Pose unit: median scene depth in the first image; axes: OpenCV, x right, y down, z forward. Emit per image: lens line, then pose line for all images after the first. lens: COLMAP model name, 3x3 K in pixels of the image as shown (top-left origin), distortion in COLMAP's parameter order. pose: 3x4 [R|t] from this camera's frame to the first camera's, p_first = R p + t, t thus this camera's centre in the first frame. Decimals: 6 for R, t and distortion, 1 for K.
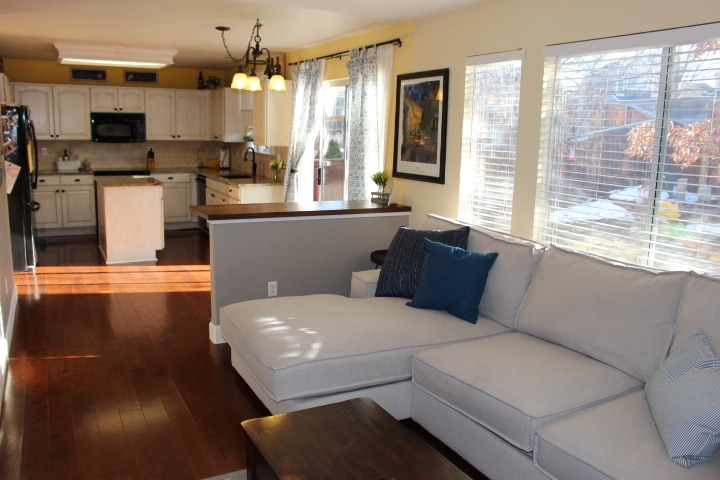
lens RADIAL K [[597.2, 0, 360.5], [0, 597.2, 240.4], [0, 0, 1]] dist [-0.102357, 0.021795]
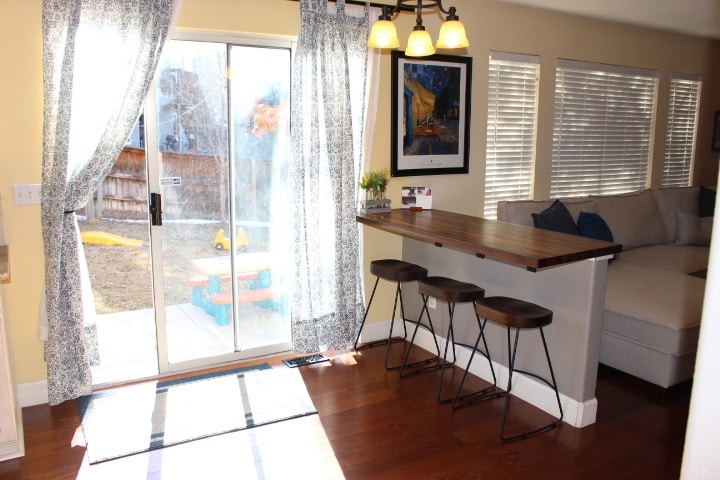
lens RADIAL K [[597.4, 0, 349.2], [0, 597.4, 244.0], [0, 0, 1]] dist [-0.160172, 0.117690]
pose [[-0.035826, -0.211730, 0.976671, -0.464393], [0.179233, 0.960091, 0.214710, -0.125562], [-0.983154, 0.182744, 0.003553, 0.664146]]
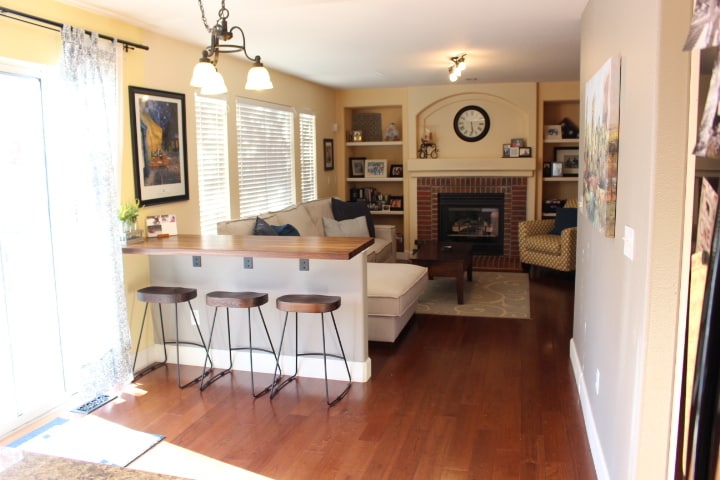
lens RADIAL K [[597.4, 0, 357.6], [0, 597.4, 241.4], [0, 0, 1]] dist [-0.160172, 0.117690]
pose [[-0.724022, -0.105344, 0.681685, -0.450776], [0.127886, 0.950635, 0.282734, -0.156775], [-0.677818, 0.291884, -0.674809, 0.841560]]
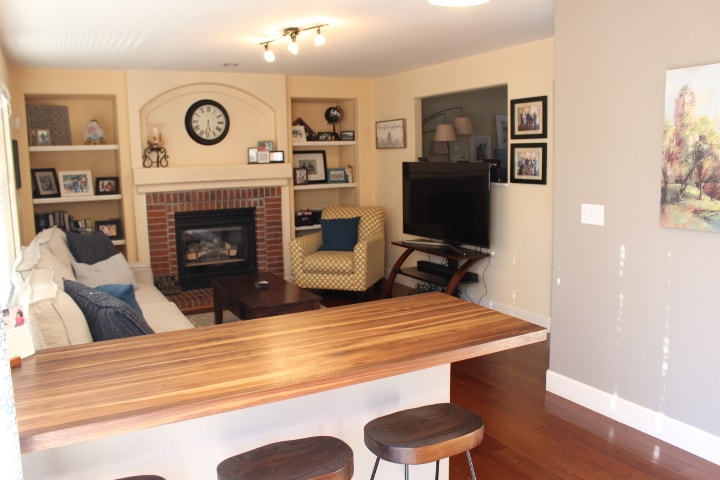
lens RADIAL K [[597.4, 0, 358.9], [0, 597.4, 240.6], [0, 0, 1]] dist [-0.160172, 0.117690]
pose [[-0.999976, -0.001603, -0.006757, -0.084622], [-0.003668, 0.948120, 0.317890, -0.140162], [0.005897, 0.317907, -0.948103, 0.779171]]
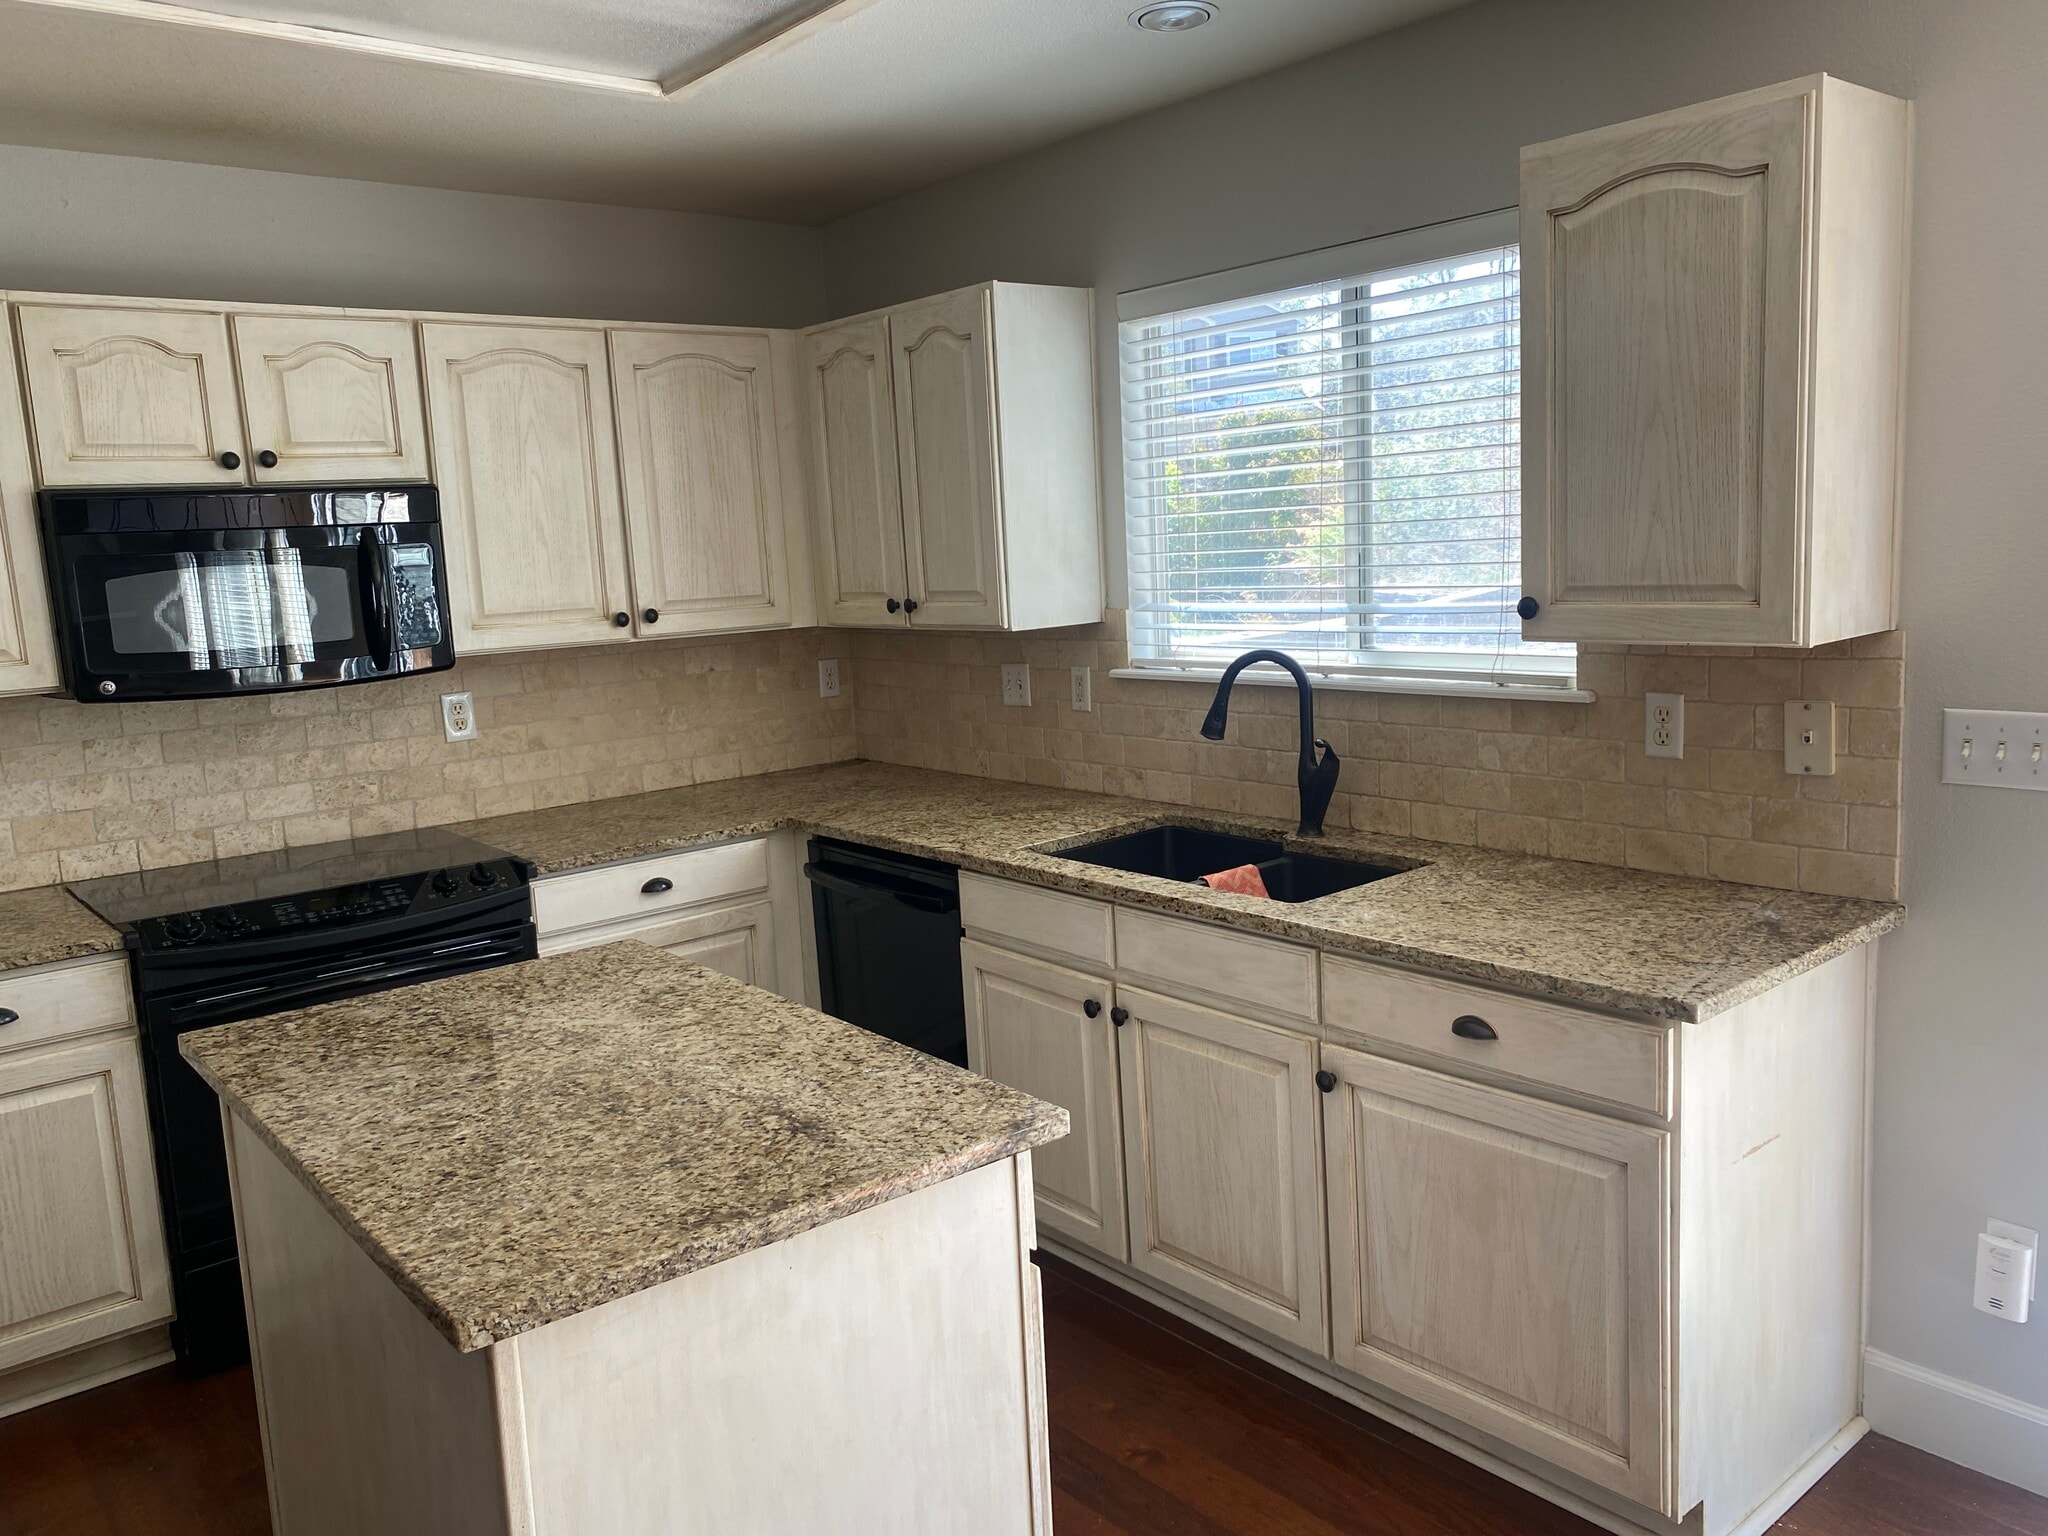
lens RADIAL K [[1522.1, 0, 1061.0], [0, 1522.1, 797.8], [0, 0, 1]] dist [-0.013706, -0.020673]
pose [[0.973816, -0.109768, 0.199082, -0.315665], [0.112731, 0.993619, -0.003570, -0.123276], [-0.197420, 0.025919, 0.979976, 0.625131]]
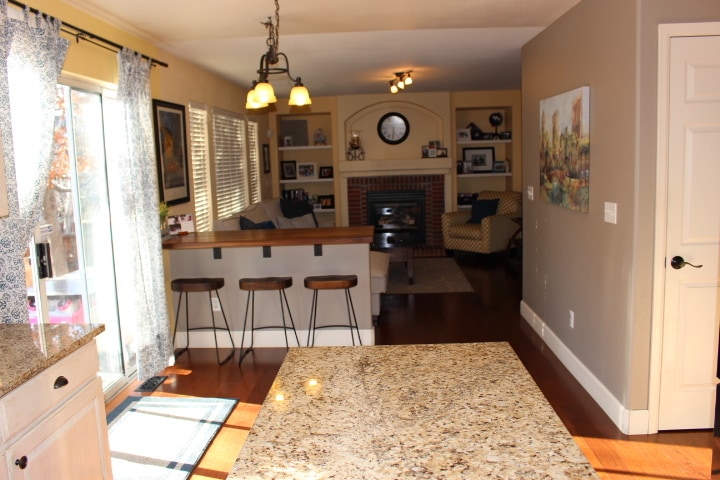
lens RADIAL K [[597.4, 0, 359.8], [0, 597.4, 241.5], [0, 0, 1]] dist [-0.160172, 0.117690]
pose [[-0.862515, -0.063366, 0.502048, -0.413672], [0.108278, 0.946040, 0.305424, -0.187507], [-0.494311, 0.317794, -0.809113, 0.992781]]
